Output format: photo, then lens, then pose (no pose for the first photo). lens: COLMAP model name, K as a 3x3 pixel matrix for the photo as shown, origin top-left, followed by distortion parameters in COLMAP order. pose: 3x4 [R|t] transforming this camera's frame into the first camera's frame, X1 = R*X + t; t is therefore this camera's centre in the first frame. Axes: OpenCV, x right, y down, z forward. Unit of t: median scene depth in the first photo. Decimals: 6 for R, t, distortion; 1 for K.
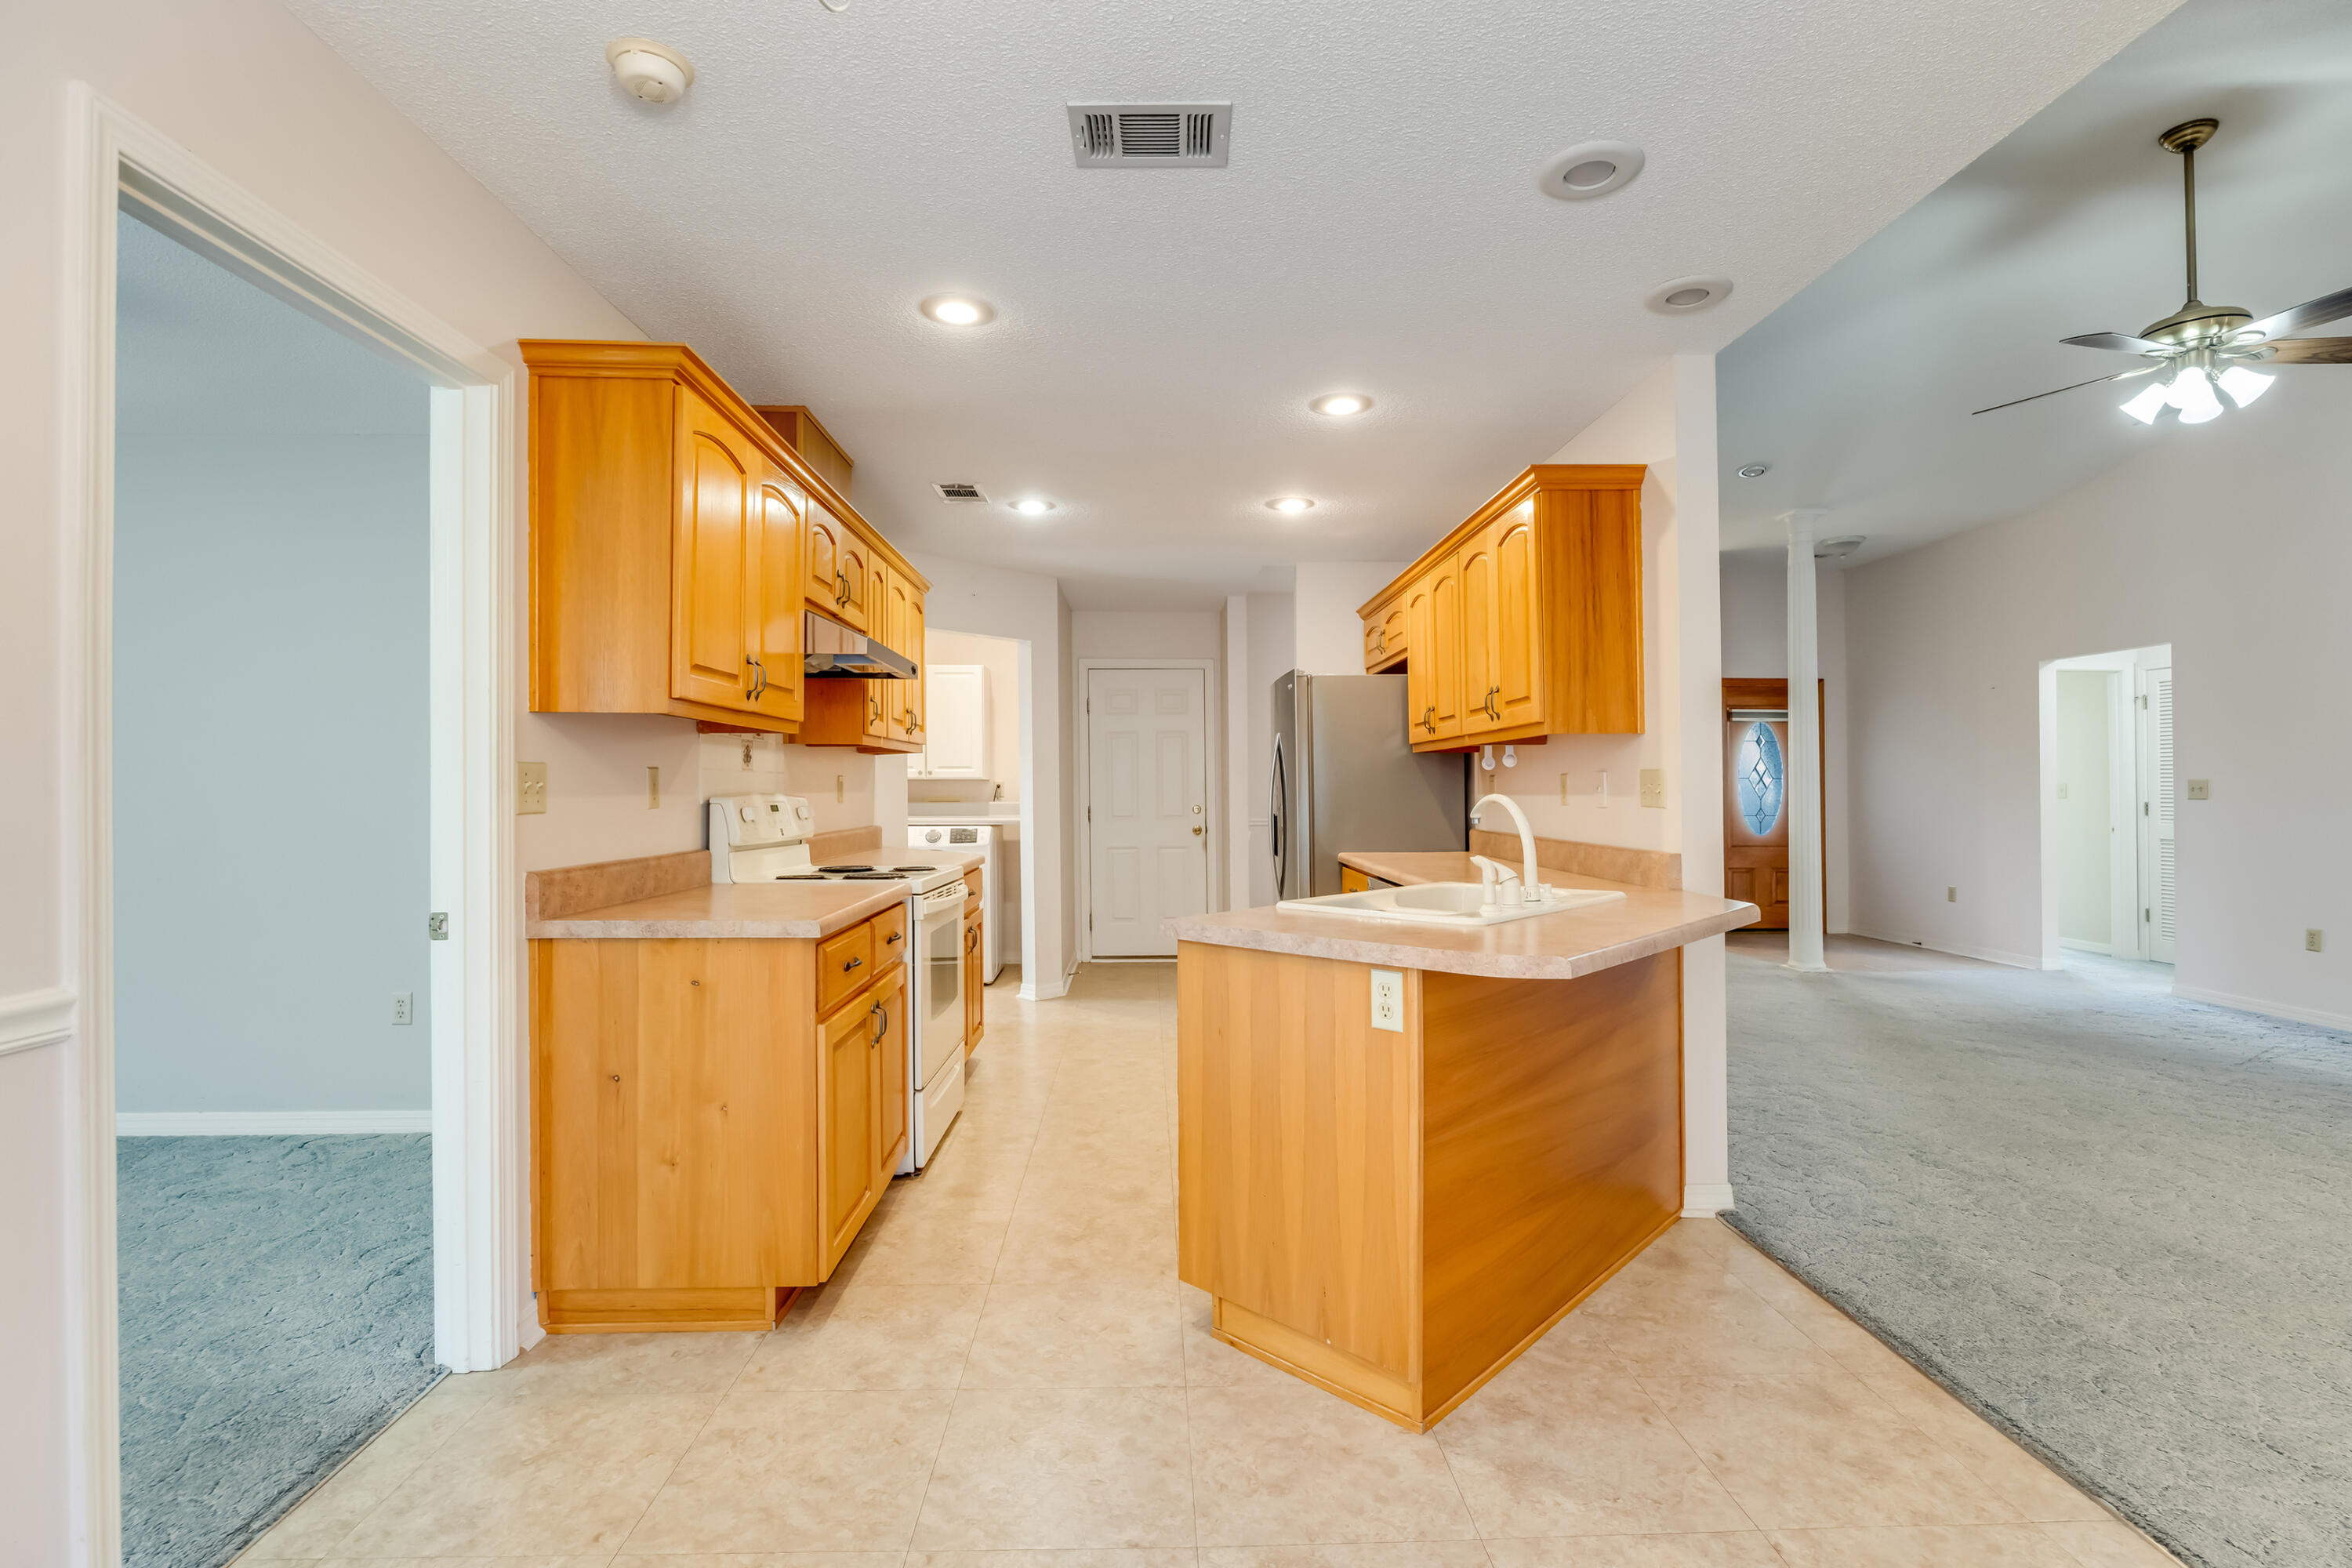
lens RADIAL K [[1186.9, 0, 1257.0], [0, 1186.9, 758.5], [0, 0, 1]] dist [-0.015117, 0.000412]
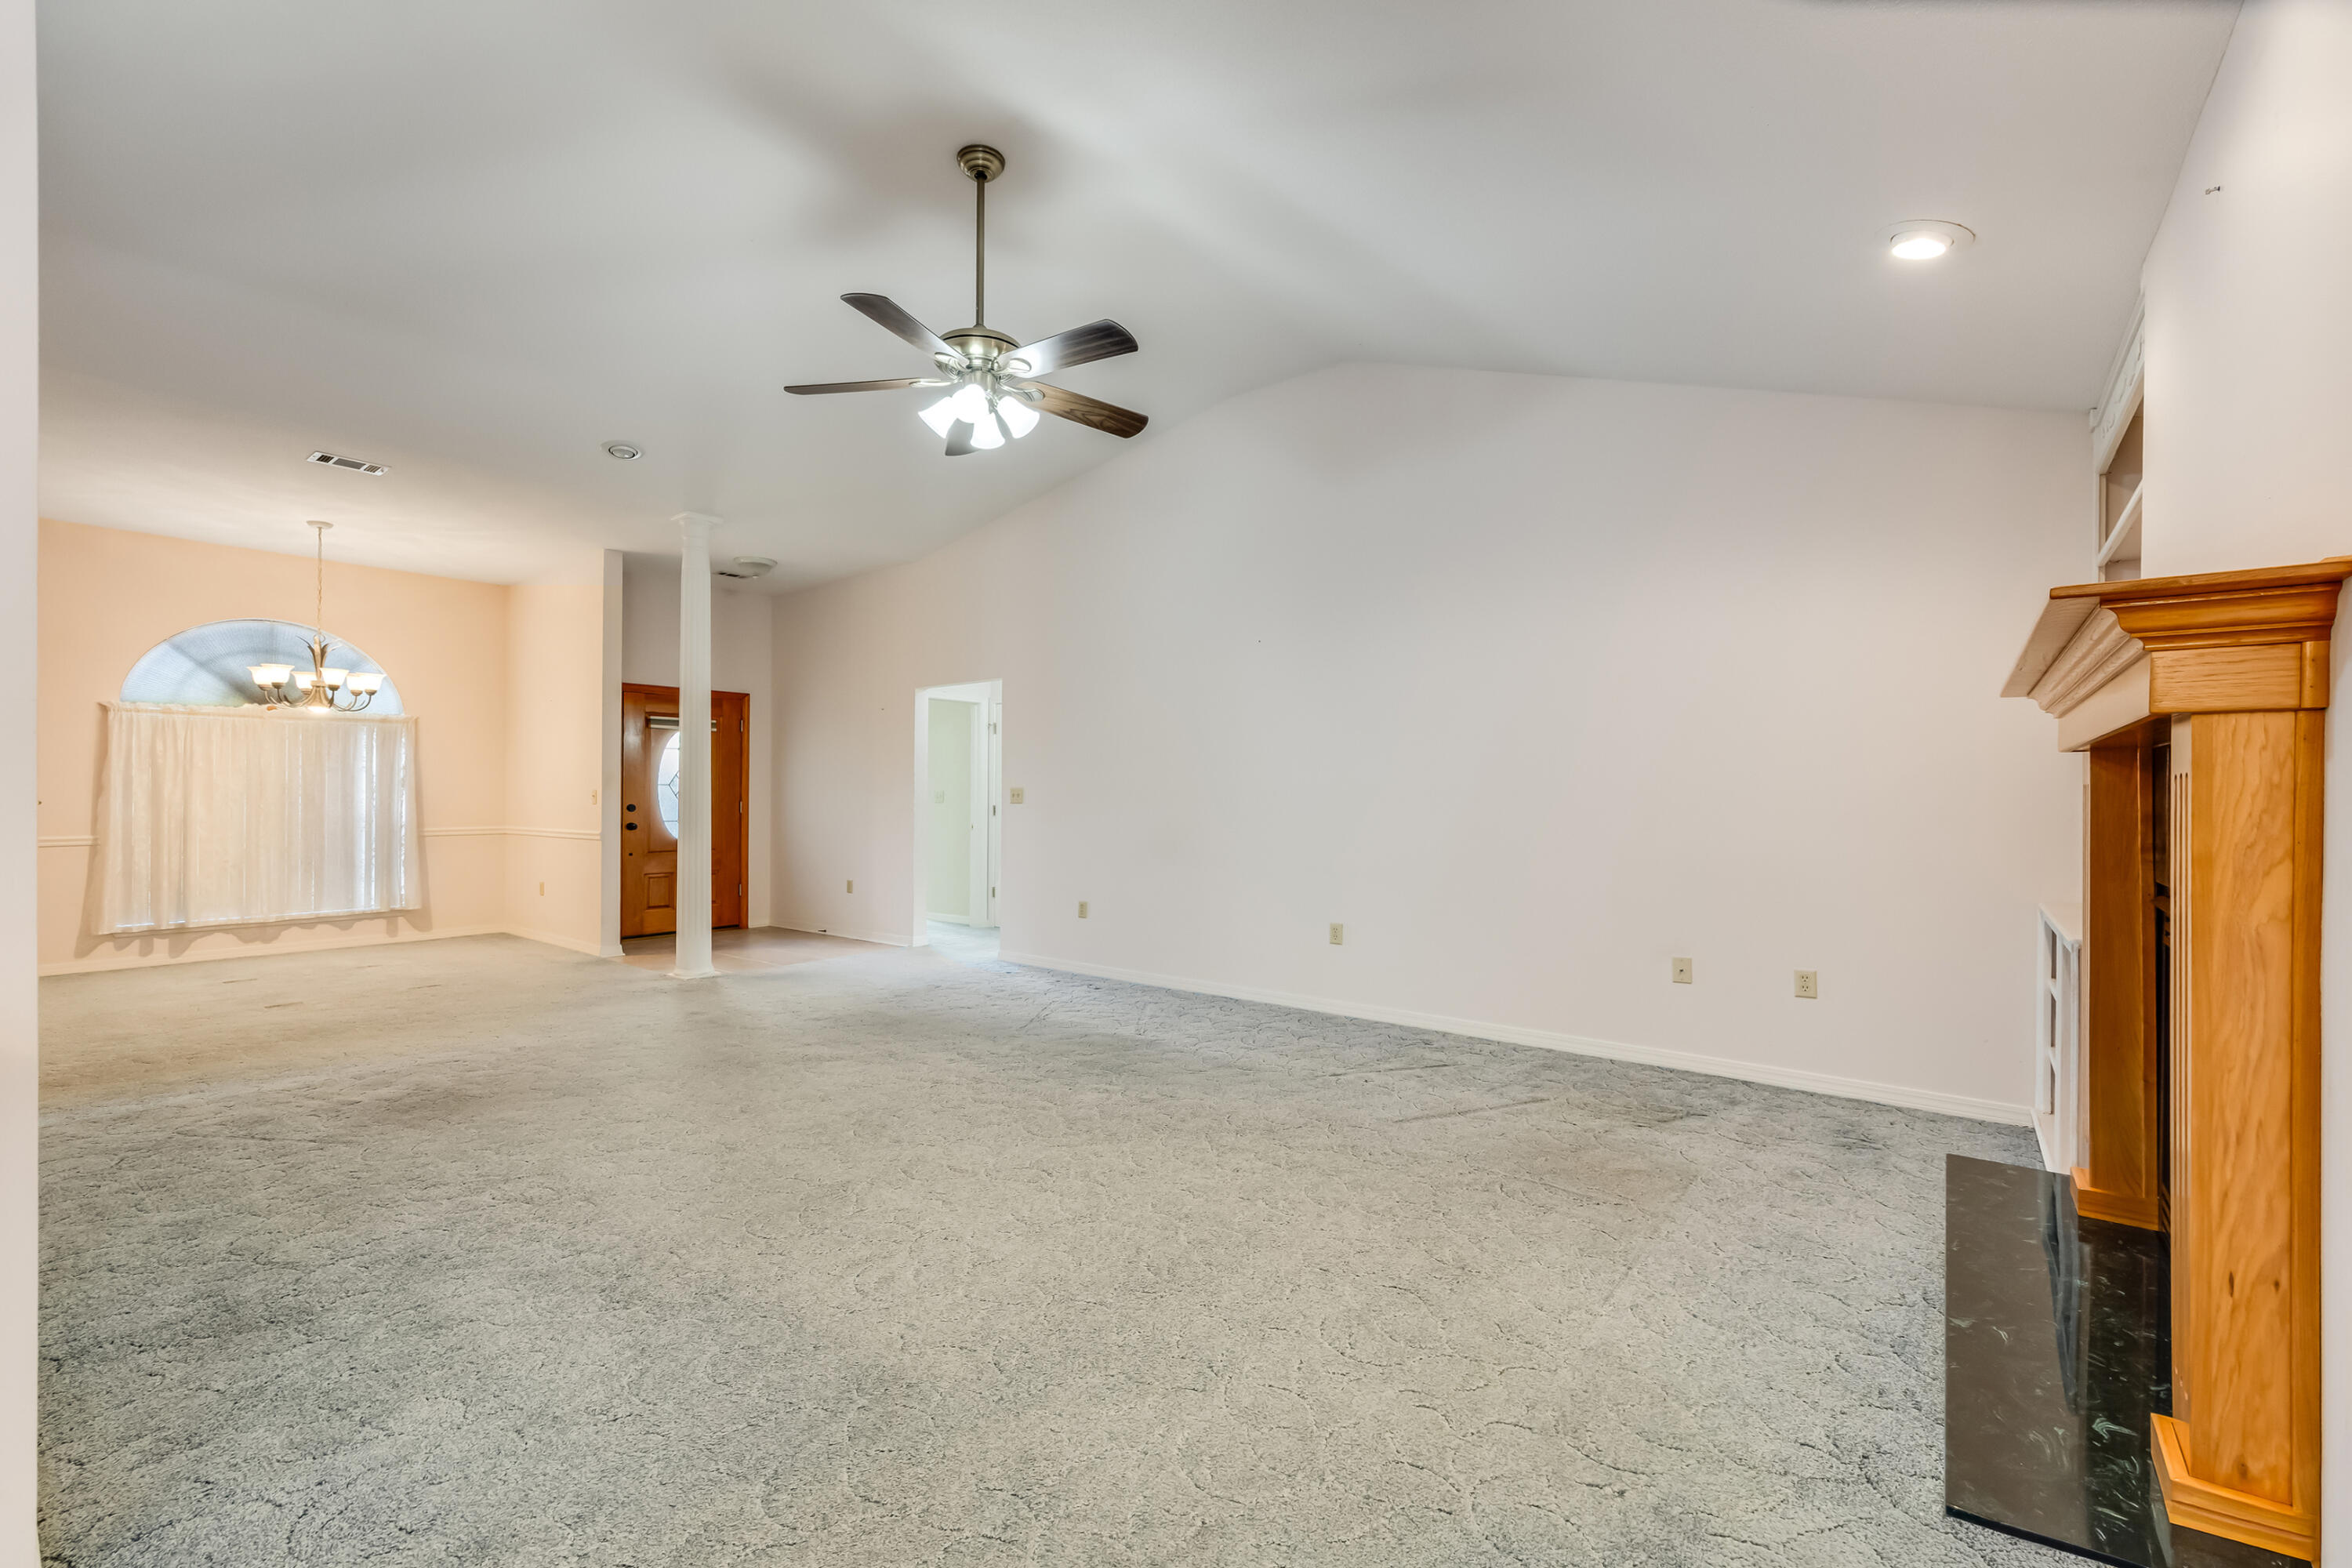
lens RADIAL K [[890.4, 0, 1178.1], [0, 890.4, 790.1], [0, 0, 1]] dist [0.001227, -0.000064]
pose [[0.695968, 0.004199, 0.718060, 0.347546], [-0.018825, 0.999746, 0.012401, 0.007796], [-0.717826, -0.022148, 0.695870, 0.309644]]
